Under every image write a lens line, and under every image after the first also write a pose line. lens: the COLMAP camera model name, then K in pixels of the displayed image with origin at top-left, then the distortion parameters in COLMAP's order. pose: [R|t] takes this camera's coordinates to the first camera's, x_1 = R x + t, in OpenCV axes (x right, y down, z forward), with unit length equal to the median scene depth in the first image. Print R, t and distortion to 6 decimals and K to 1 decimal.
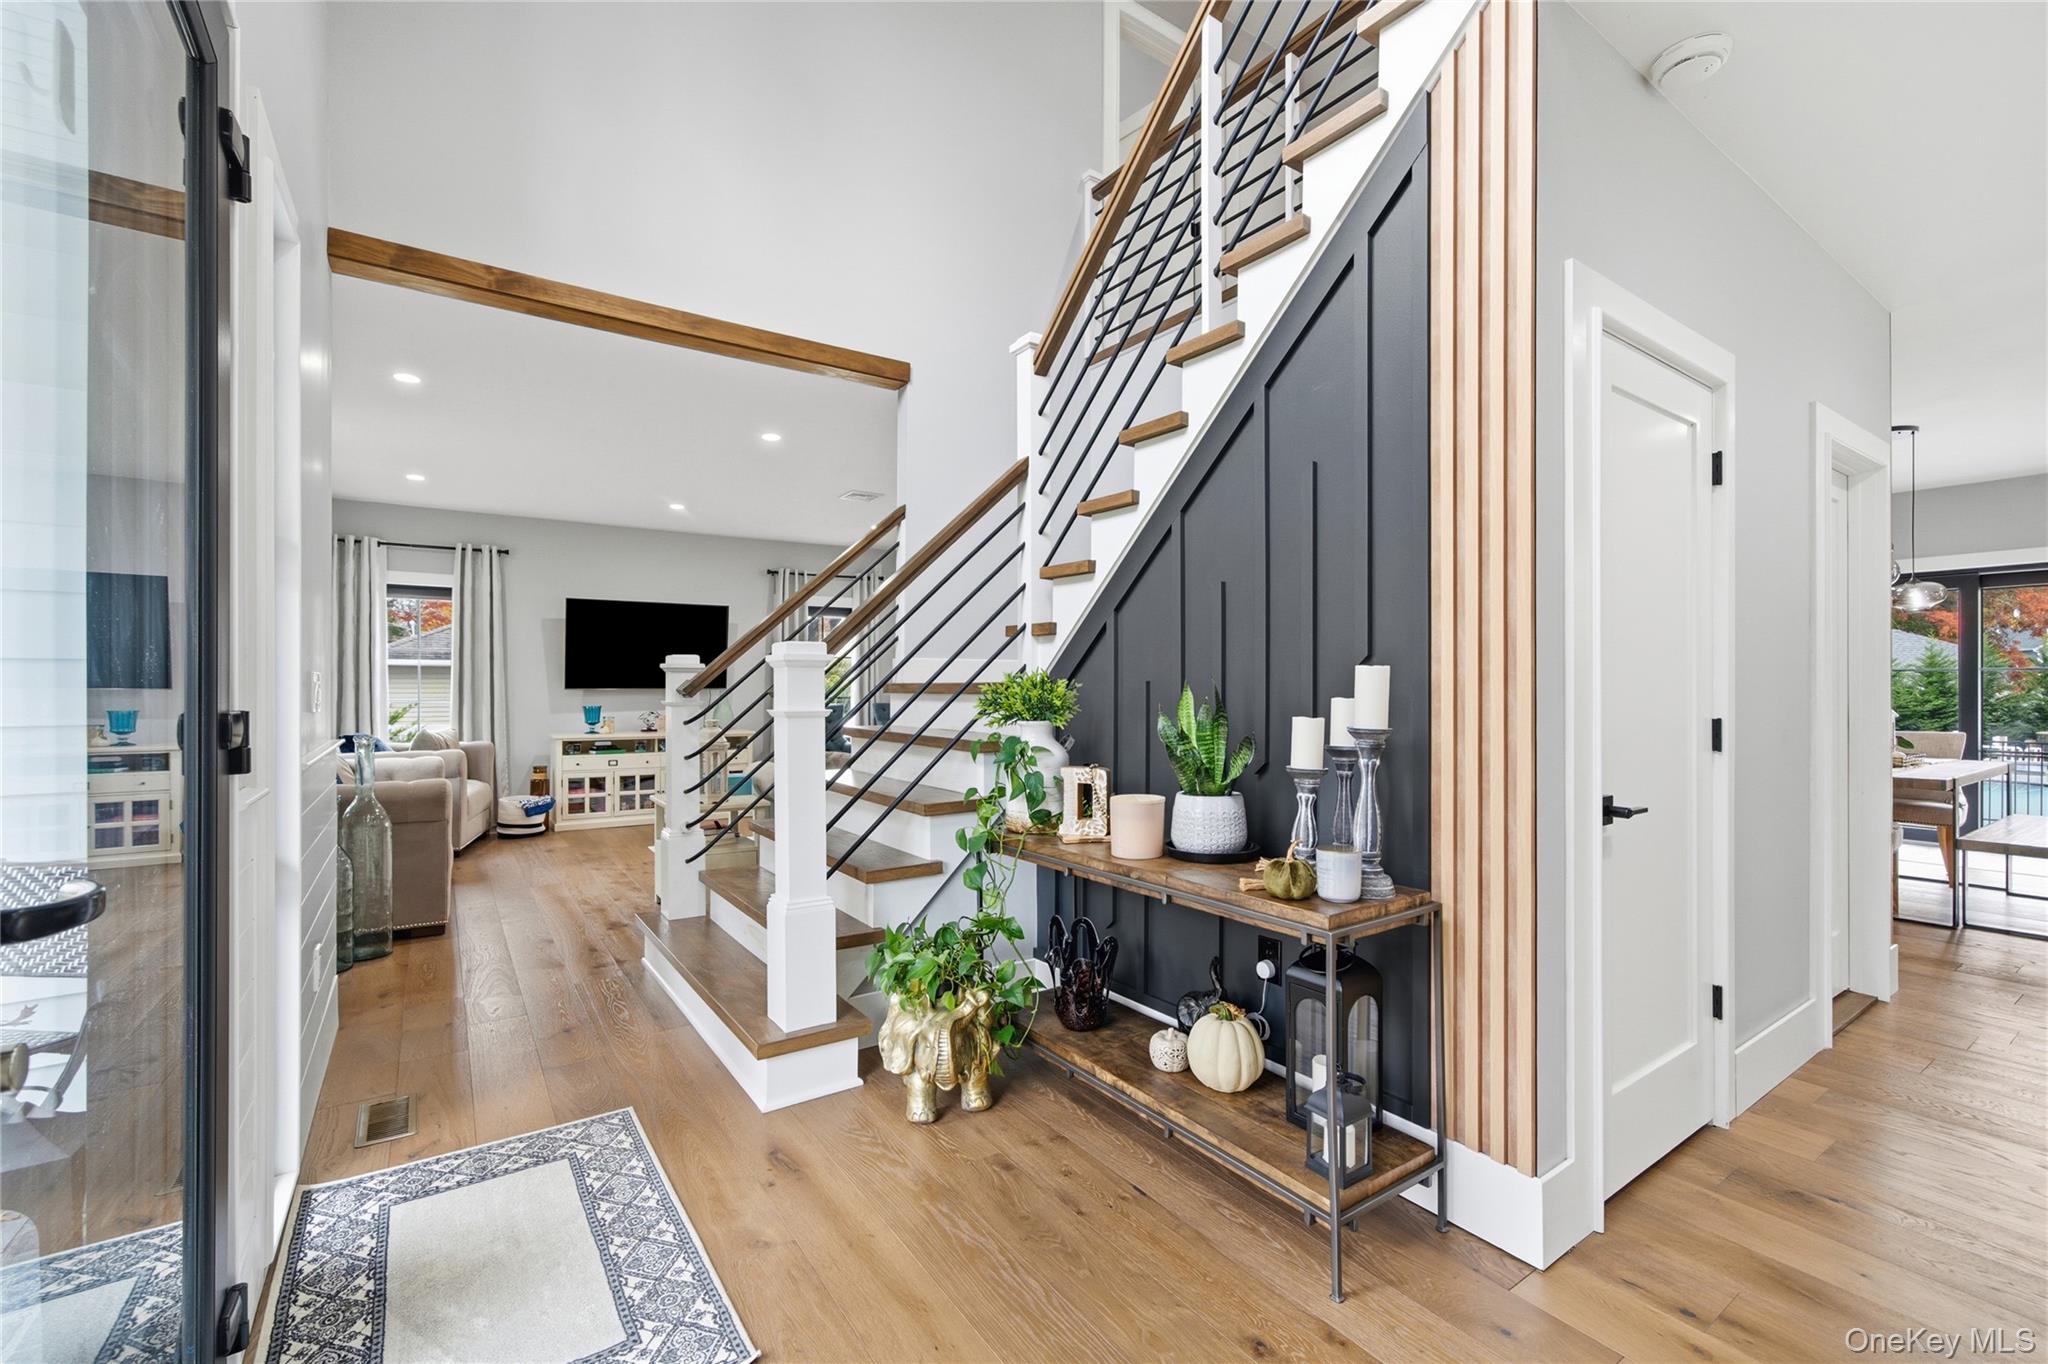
lens RADIAL K [[866.7, 0, 1014.9], [0, 866.7, 685.3], [0, 0, 1]] dist [0.001315, 0.004226]
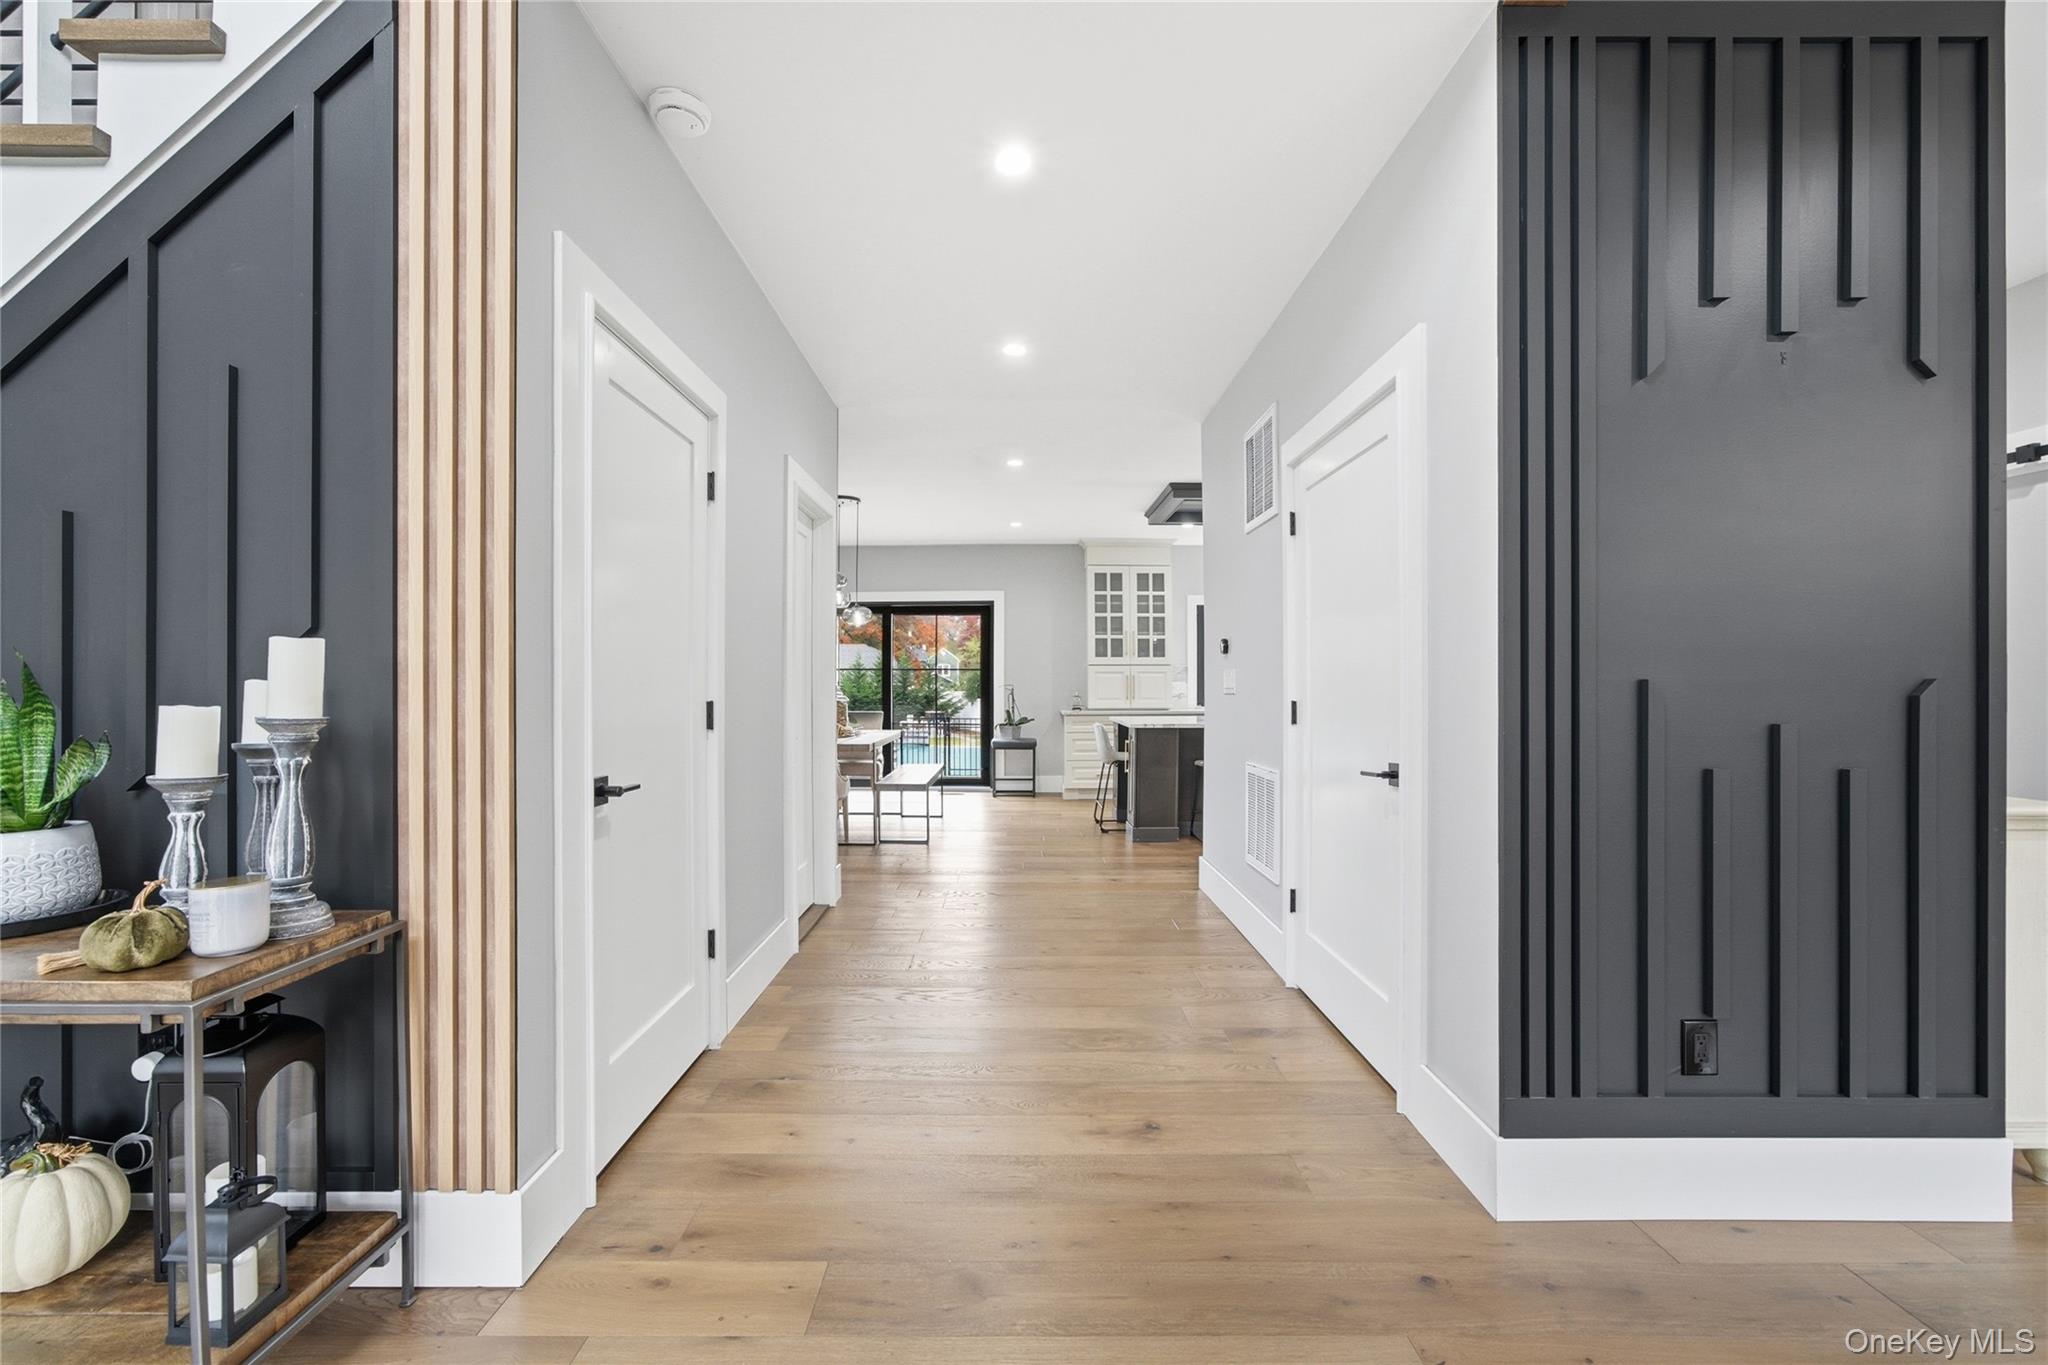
lens RADIAL K [[866.7, 0, 969.7], [0, 866.7, 680.9], [0, 0, 1]] dist [0.001315, 0.004226]
pose [[0.597276, -0.000293, 0.802036, 0.131225], [-0.001953, 0.999996, 0.001820, 0.012669], [-0.802033, -0.002653, 0.597273, 0.045864]]
